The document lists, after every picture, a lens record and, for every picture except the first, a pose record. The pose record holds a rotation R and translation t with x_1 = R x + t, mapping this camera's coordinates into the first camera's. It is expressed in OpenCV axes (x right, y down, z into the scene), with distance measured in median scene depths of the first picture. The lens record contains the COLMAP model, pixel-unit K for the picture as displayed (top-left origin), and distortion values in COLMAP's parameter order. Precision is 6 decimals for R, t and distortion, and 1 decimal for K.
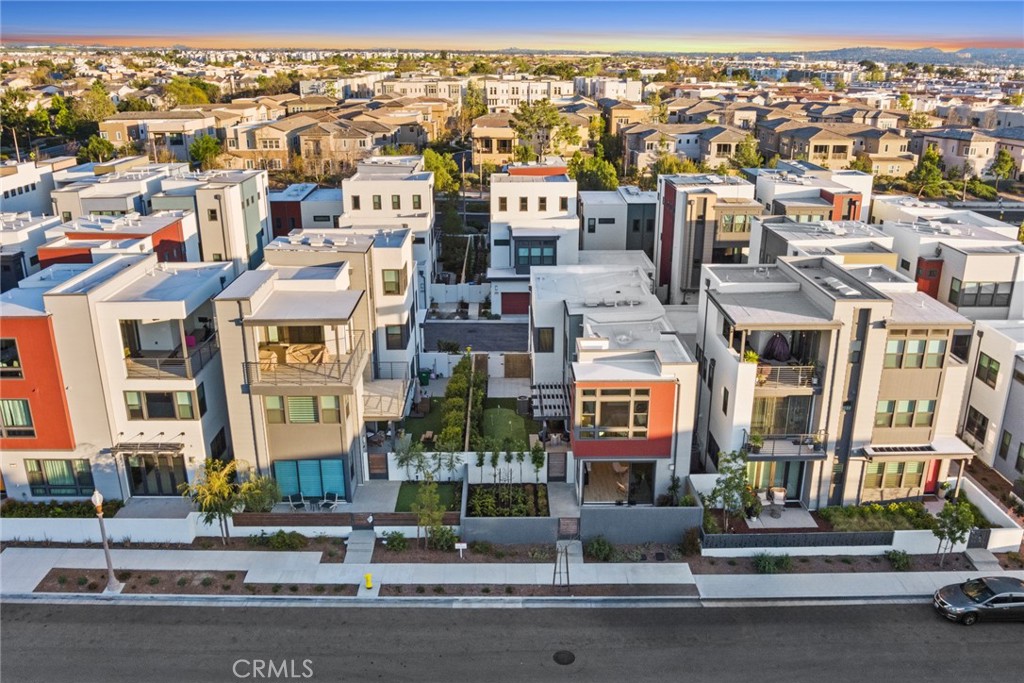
lens RADIAL K [[841.8, 0, 512.0], [0, 841.8, 341.5], [0, 0, 1]] dist [-0.063785, -0.002148]
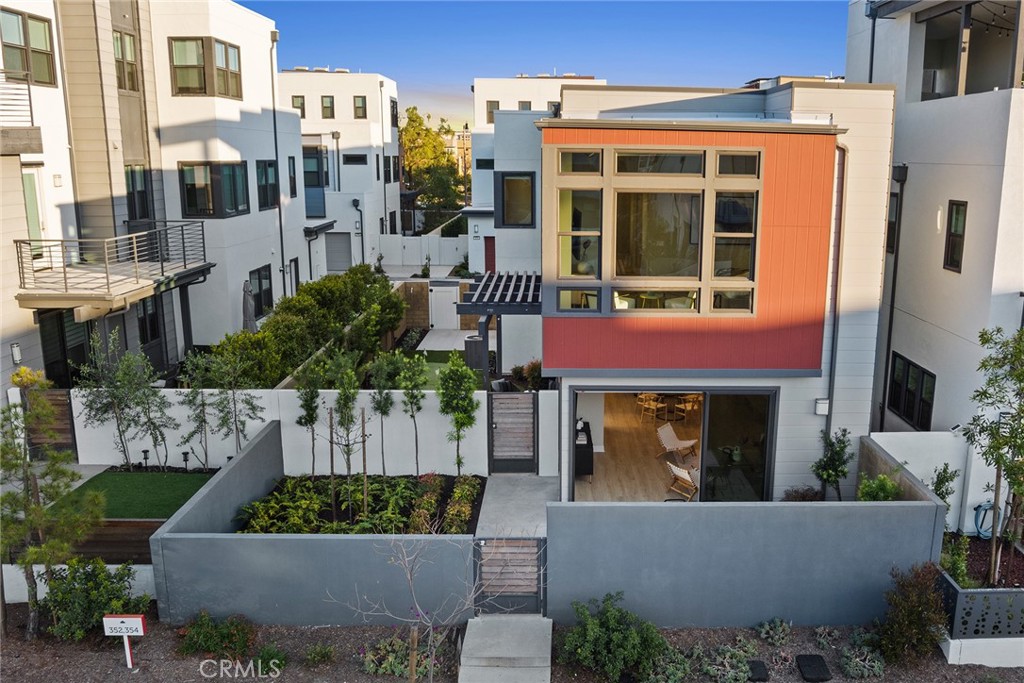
lens RADIAL K [[879.0, 0, 592.8], [0, 879.0, 340.9], [0, 0, 1]] dist [-0.051443, -0.007179]
pose [[0.999414, 0.008111, 0.033248, 0.081701], [-0.004083, 0.992829, -0.119473, 0.166588], [-0.033979, 0.119267, 0.992281, 0.634748]]
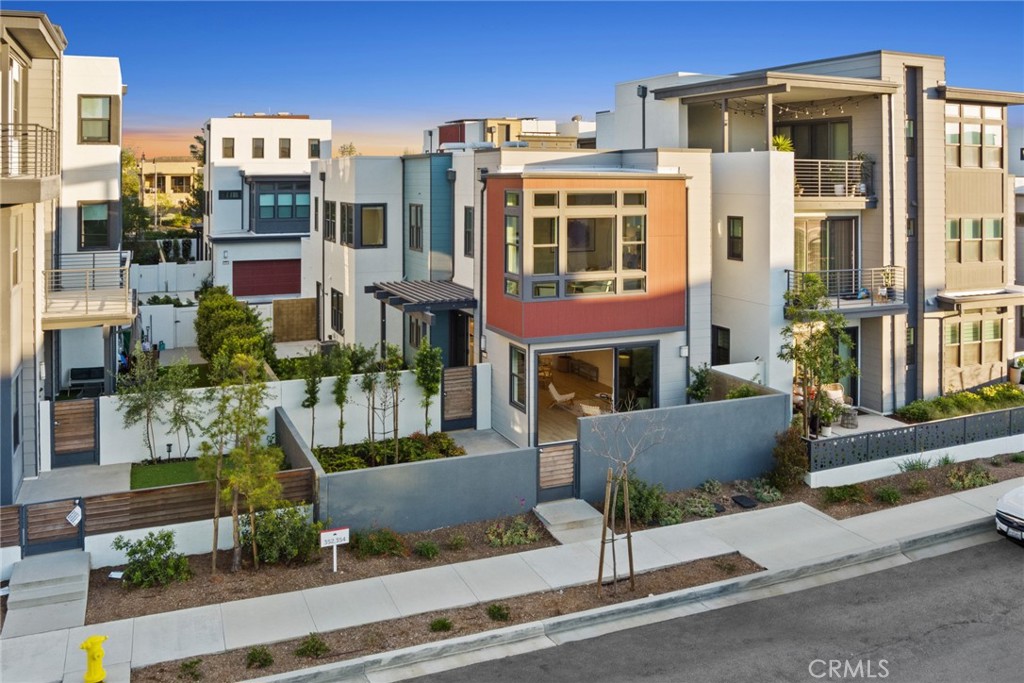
lens RADIAL K [[869.6, 0, 508.8], [0, 869.6, 173.9], [0, 0, 1]] dist [-0.033452, -0.014370]
pose [[0.924162, 0.002736, 0.381991, -0.129795], [0.123018, 0.944571, -0.304388, 0.198247], [-0.361651, 0.328295, 0.872600, 0.512814]]
